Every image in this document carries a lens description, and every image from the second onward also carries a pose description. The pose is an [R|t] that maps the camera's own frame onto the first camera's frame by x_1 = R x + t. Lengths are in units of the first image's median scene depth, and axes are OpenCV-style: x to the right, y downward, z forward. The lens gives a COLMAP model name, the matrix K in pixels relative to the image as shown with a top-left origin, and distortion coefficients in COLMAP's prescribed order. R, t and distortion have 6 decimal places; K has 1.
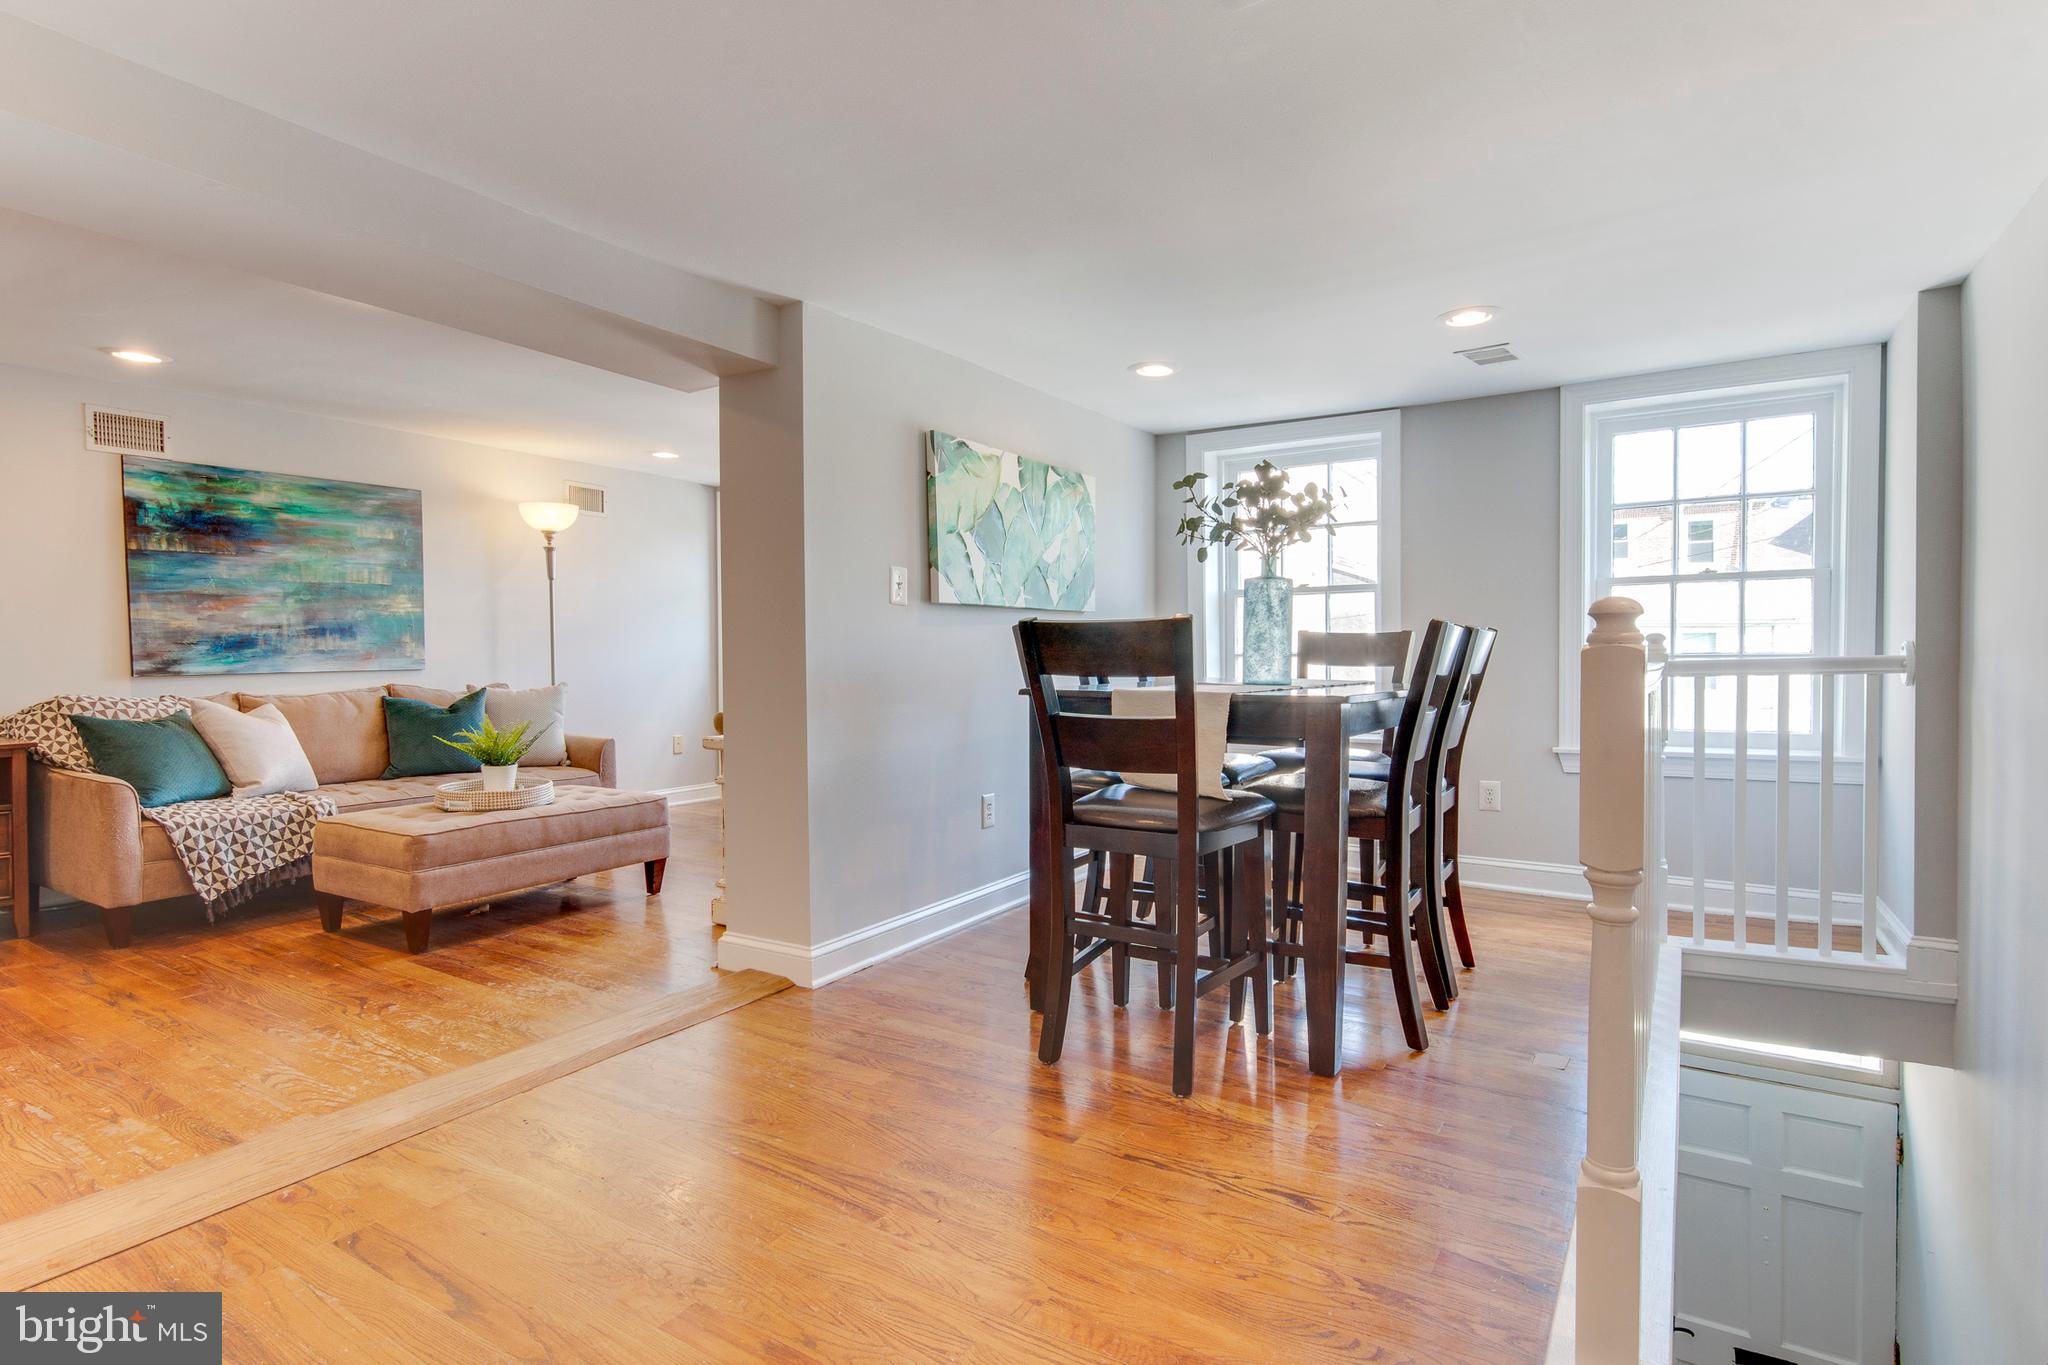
lens RADIAL K [[1051.2, 0, 1020.4], [0, 1051.2, 675.9], [0, 0, 1]] dist [0.009941, -0.004952]
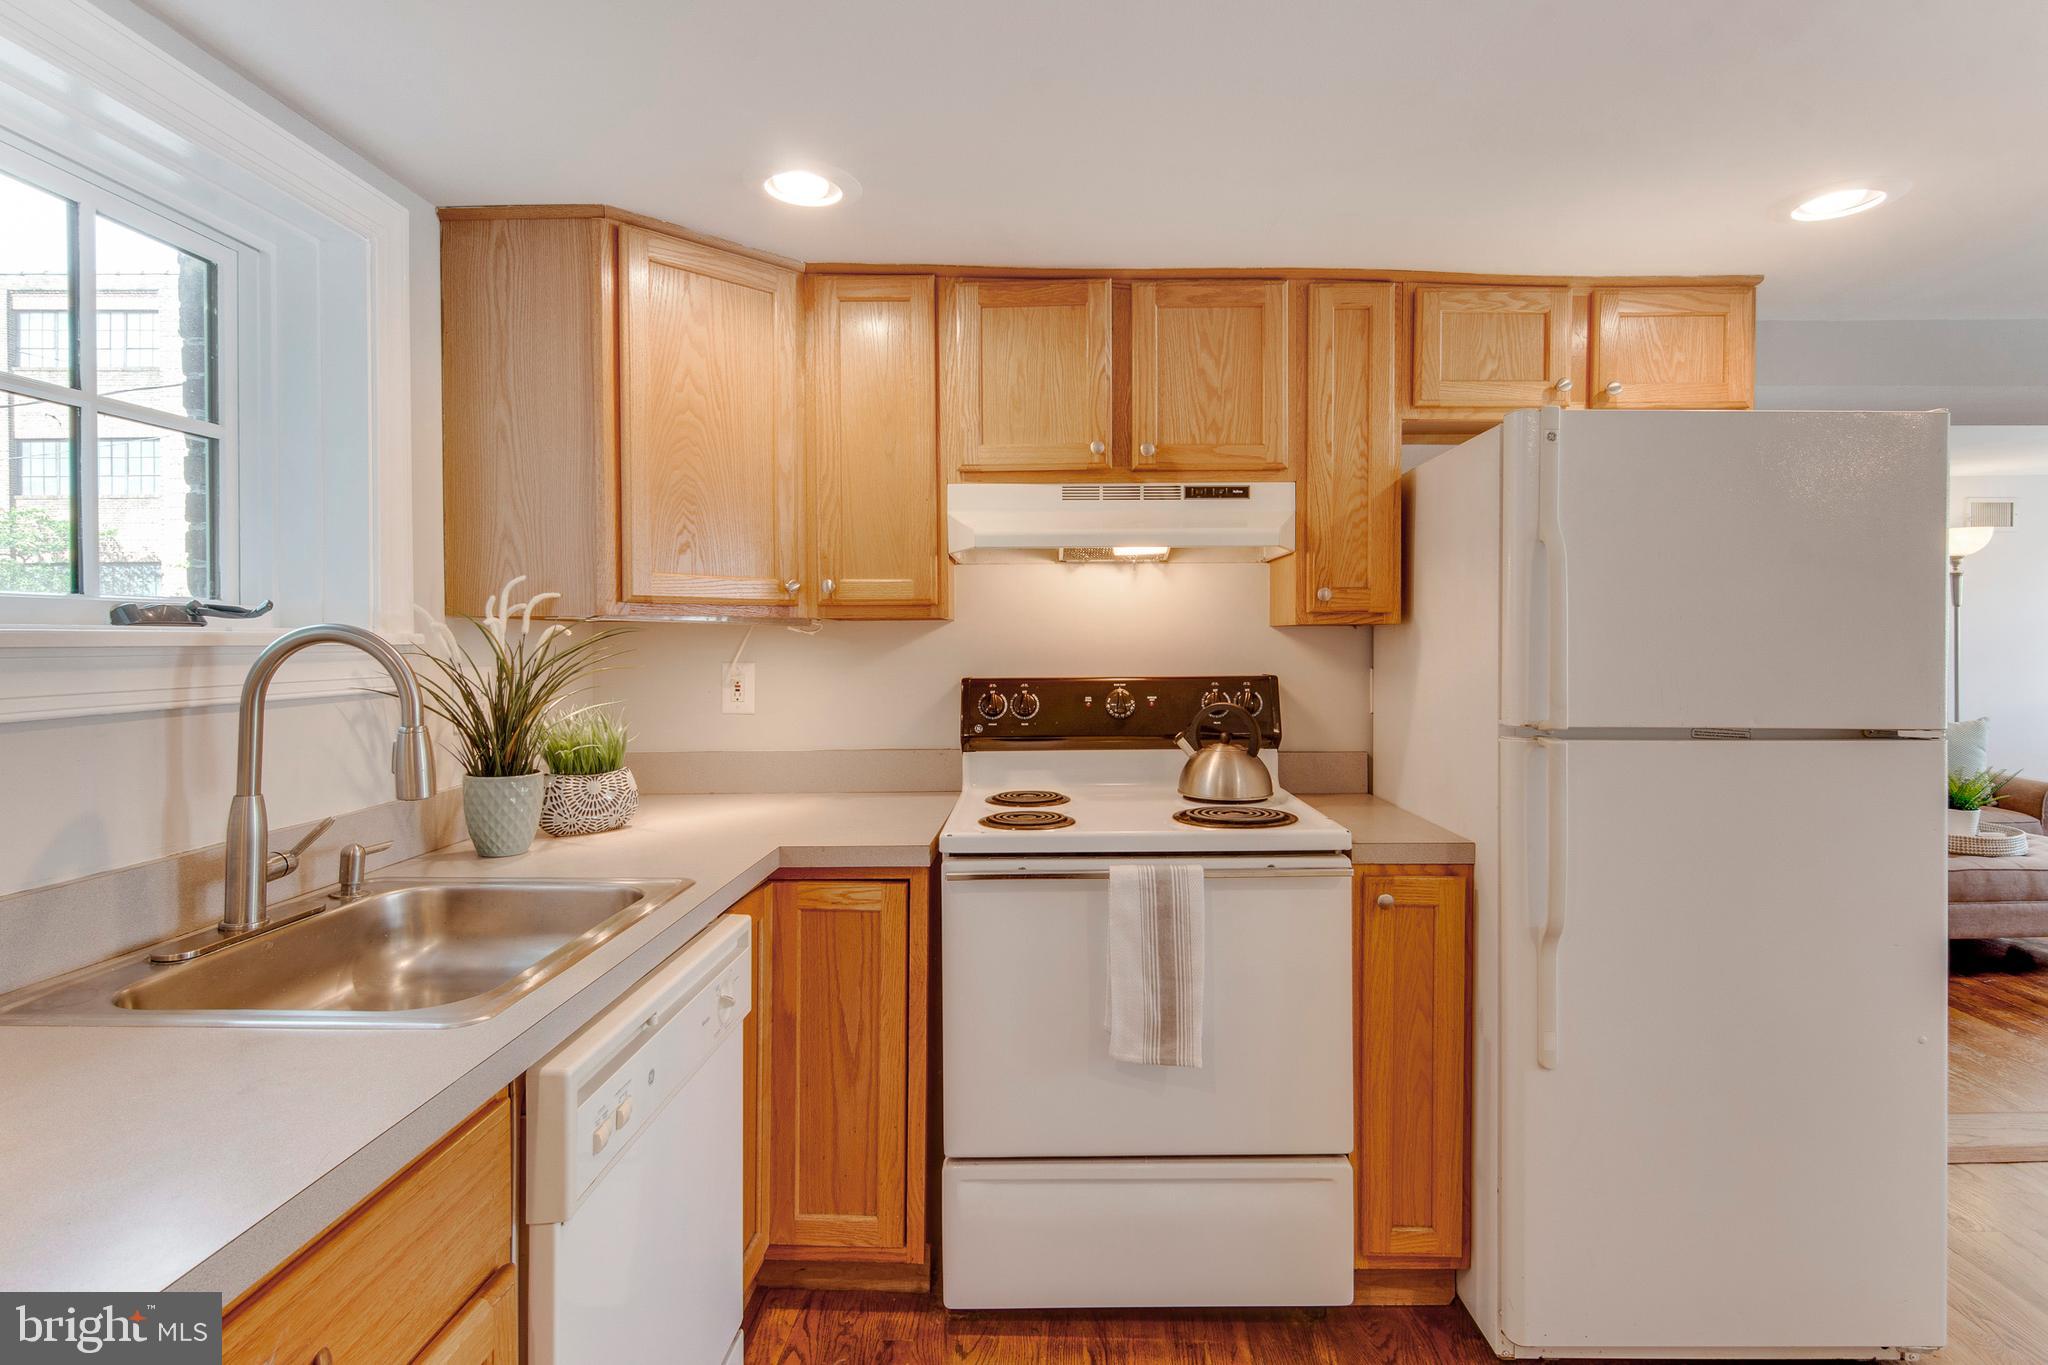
lens RADIAL K [[1013.5, 0, 1046.5], [0, 1013.5, 657.3], [0, 0, 1]] dist [0.014953, -0.009507]
pose [[0.514192, 0.013649, -0.857566, -0.112128], [-0.011466, 0.999893, 0.009040, -0.067598], [0.857598, 0.005185, 0.514294, -0.302814]]
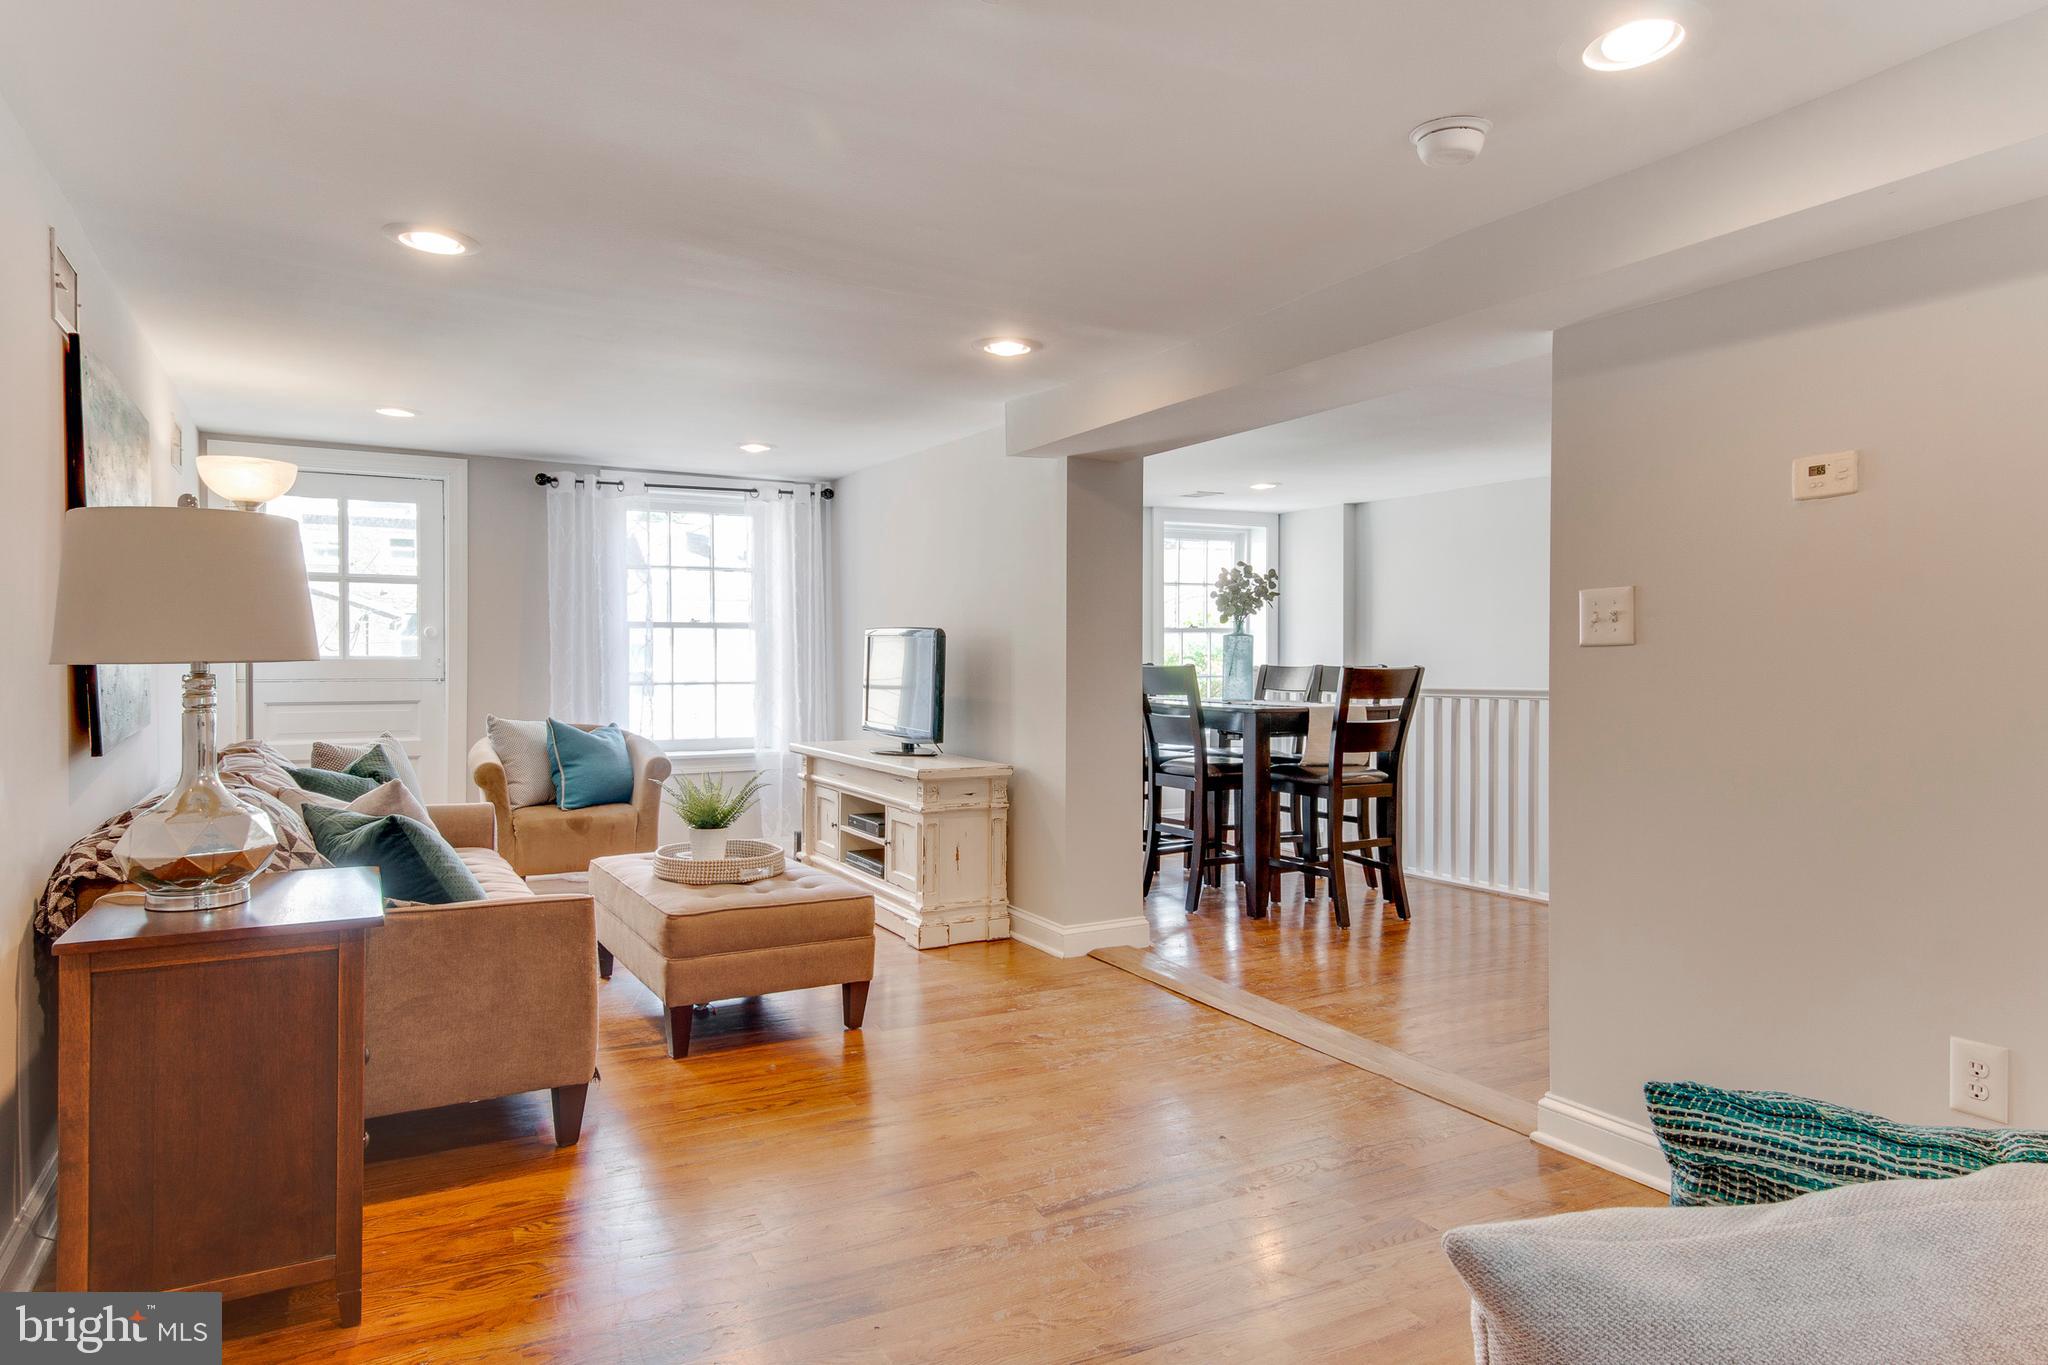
lens RADIAL K [[1187.9, 0, 1023.5], [0, 1187.9, 674.4], [0, 0, 1]] dist [0.015463, -0.000014]
pose [[0.493544, -0.013157, 0.869621, -1.312939], [0.018365, 0.999820, 0.004704, -0.040870], [-0.869527, 0.013649, 0.493697, 0.345152]]
